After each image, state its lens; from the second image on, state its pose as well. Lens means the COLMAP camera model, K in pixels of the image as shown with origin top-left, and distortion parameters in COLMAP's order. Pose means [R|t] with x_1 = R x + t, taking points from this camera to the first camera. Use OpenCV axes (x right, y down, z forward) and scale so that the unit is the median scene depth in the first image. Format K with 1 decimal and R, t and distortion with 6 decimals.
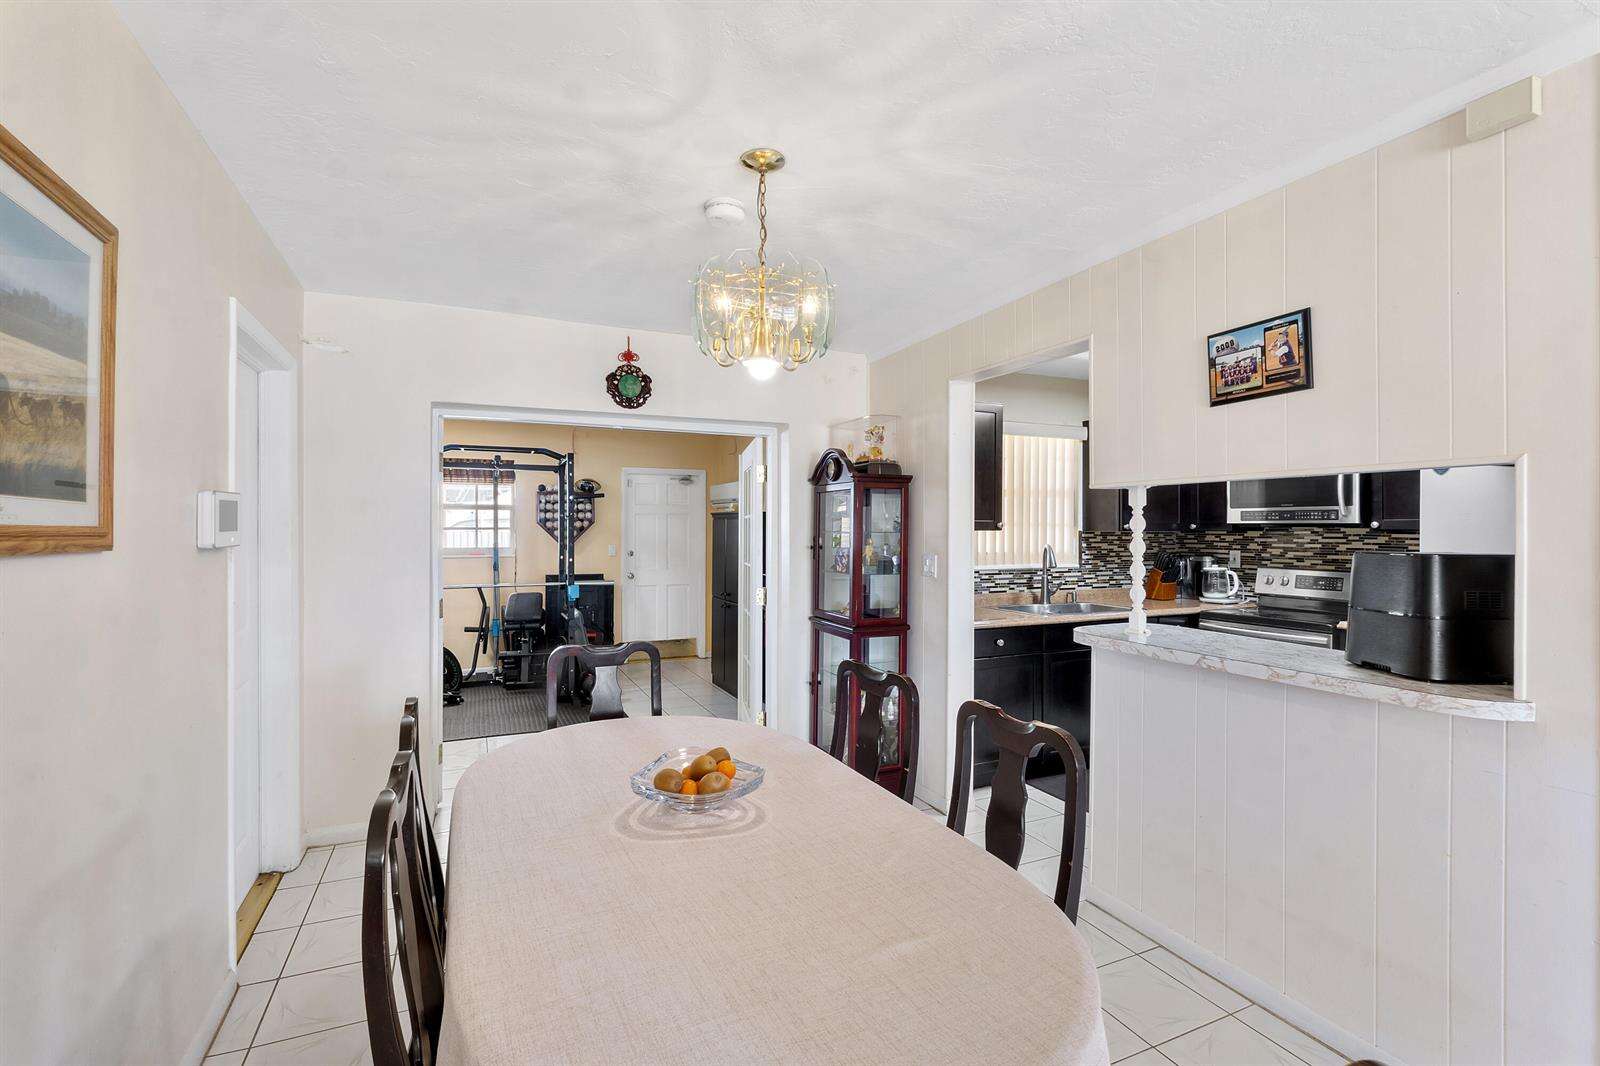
lens RADIAL K [[715.1, 0, 789.2], [0, 715.1, 528.0], [0, 0, 1]] dist [-0.004365, 0.000037]
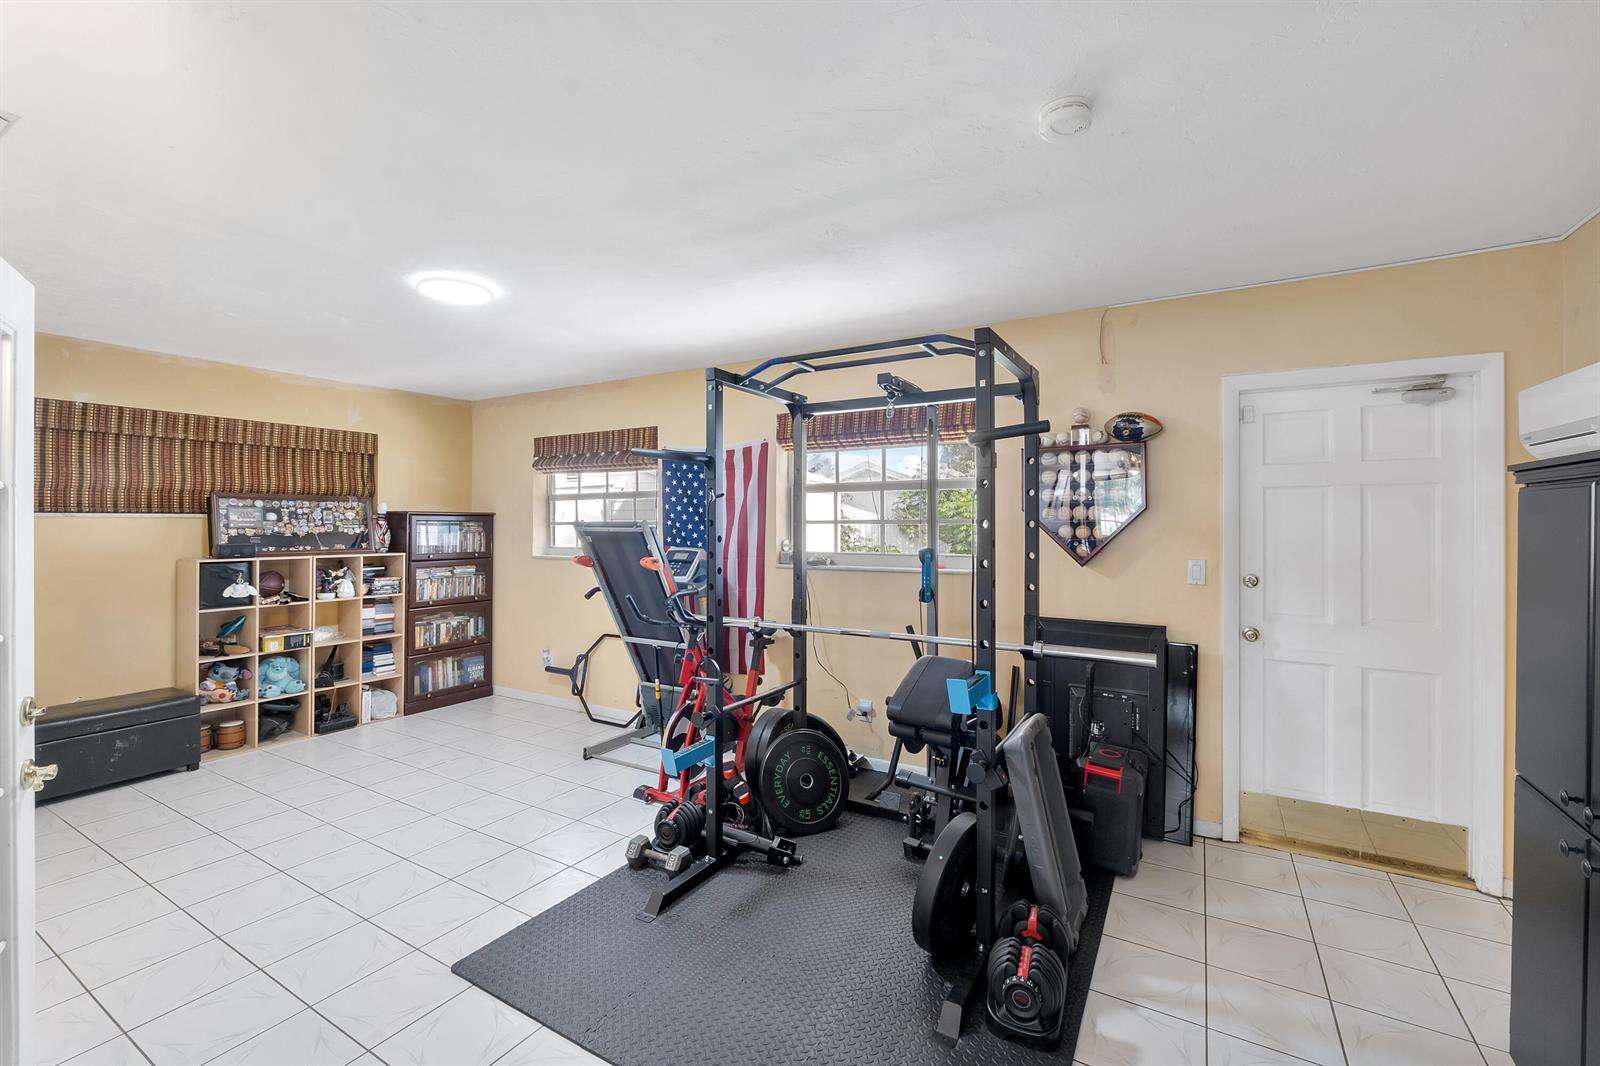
lens RADIAL K [[678.4, 0, 792.7], [0, 678.4, 521.9], [0, 0, 1]] dist [-0.004365, -0.000228]
pose [[0.581432, 0.000017, -0.813595, -0.085561], [0.000751, 1.000000, 0.000558, 0.000674], [0.813594, -0.000936, 0.581432, 0.882669]]
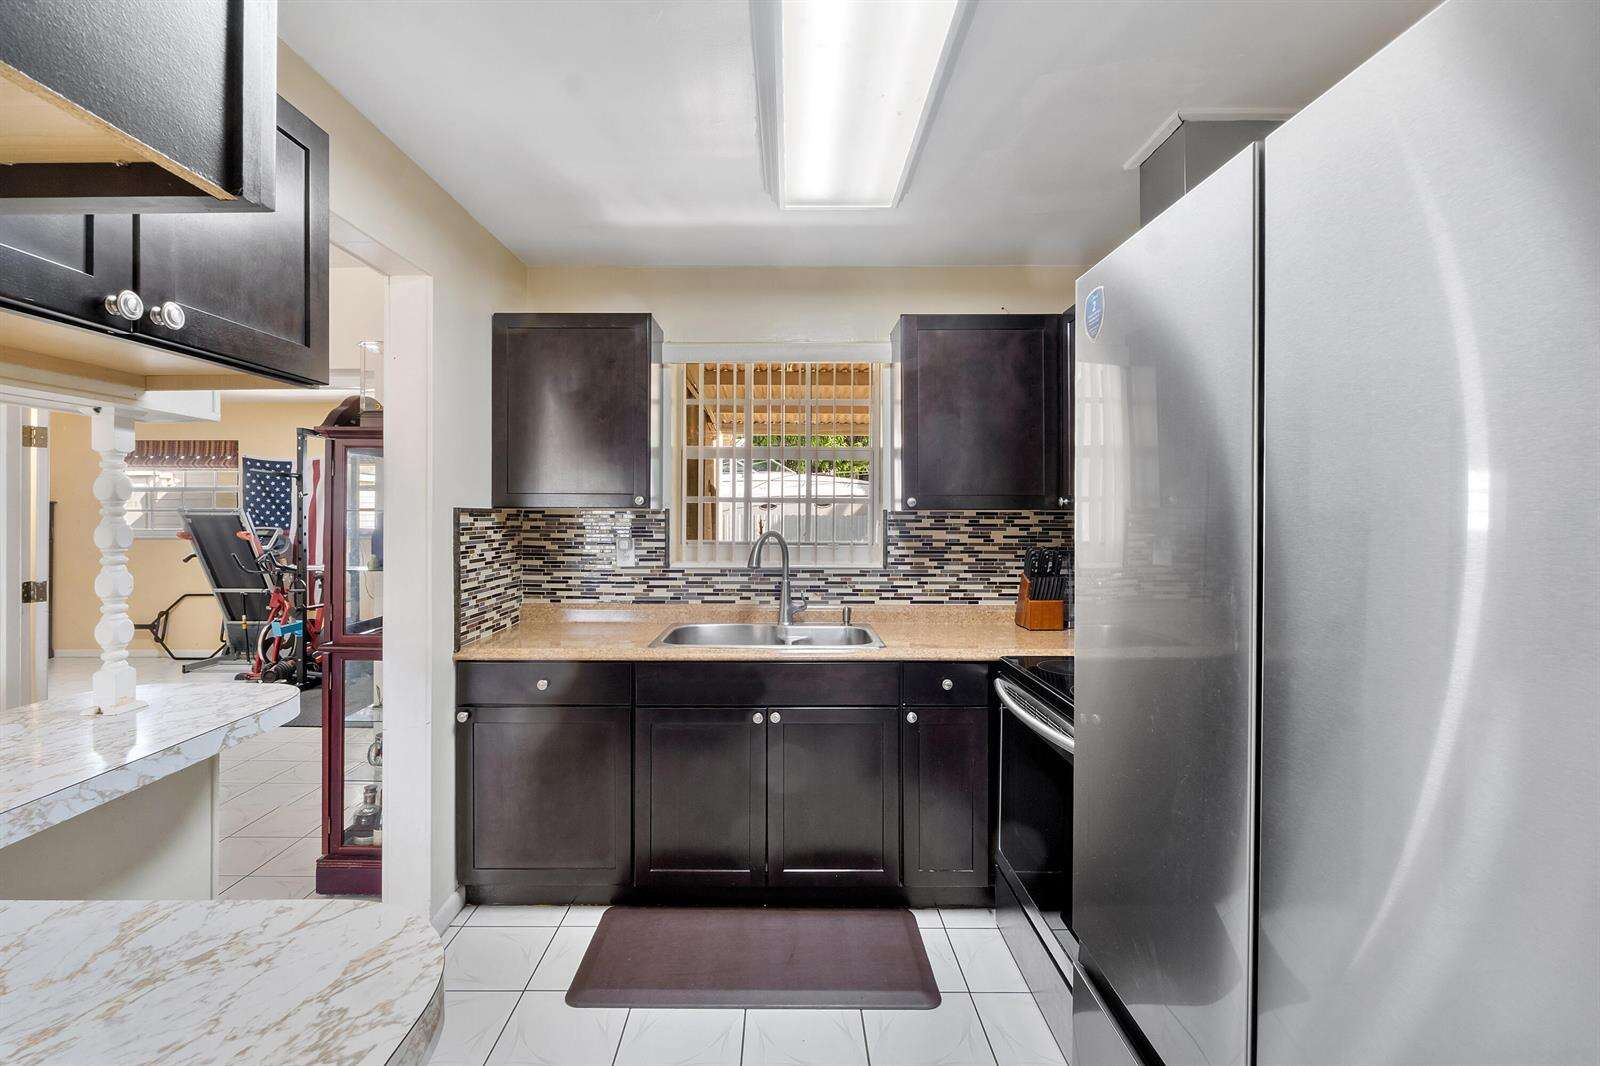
lens RADIAL K [[715.1, 0, 777.5], [0, 715.1, 510.5], [0, 0, 1]] dist [-0.004365, 0.000037]
pose [[0.914361, -0.000563, -0.404899, 0.596754], [0.000615, 1.000000, -0.000001, 0.004491], [0.404899, -0.000249, 0.914361, 0.406671]]
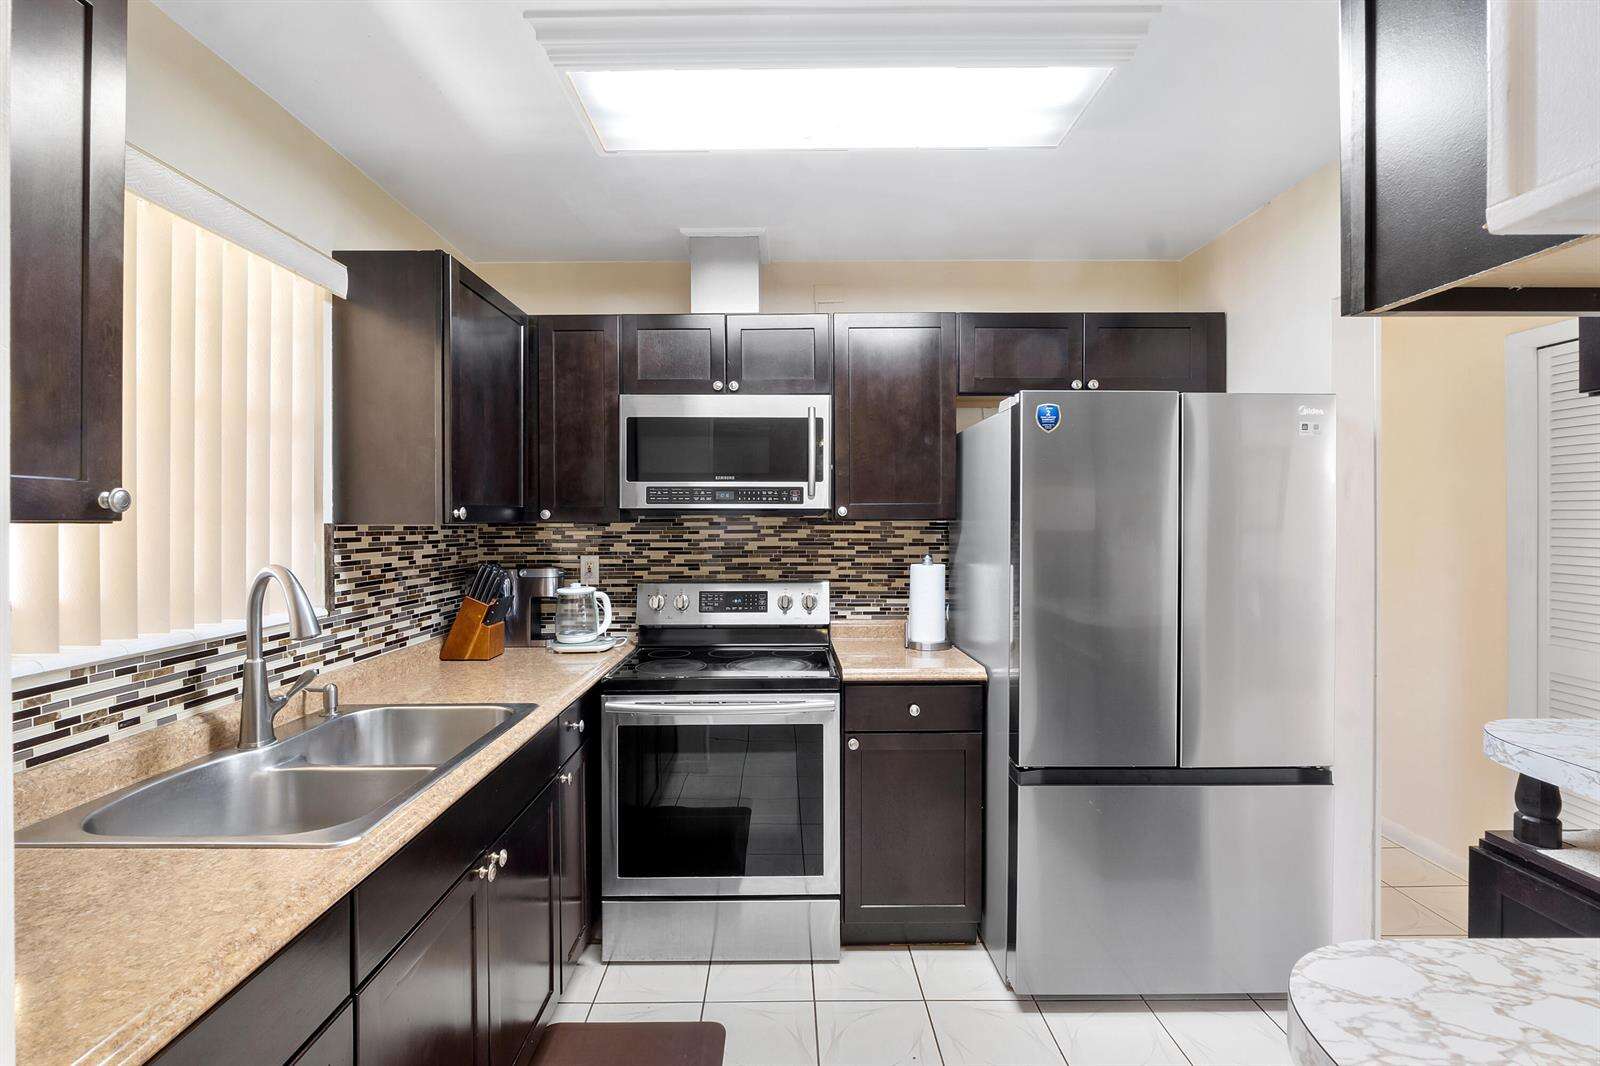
lens RADIAL K [[715.1, 0, 794.7], [0, 715.1, 527.6], [0, 0, 1]] dist [-0.004365, 0.000037]
pose [[0.397668, -0.010039, 0.917475, 0.151495], [0.004028, 0.999950, 0.009195, 0.003621], [-0.917521, 0.000039, 0.397688, 0.627363]]
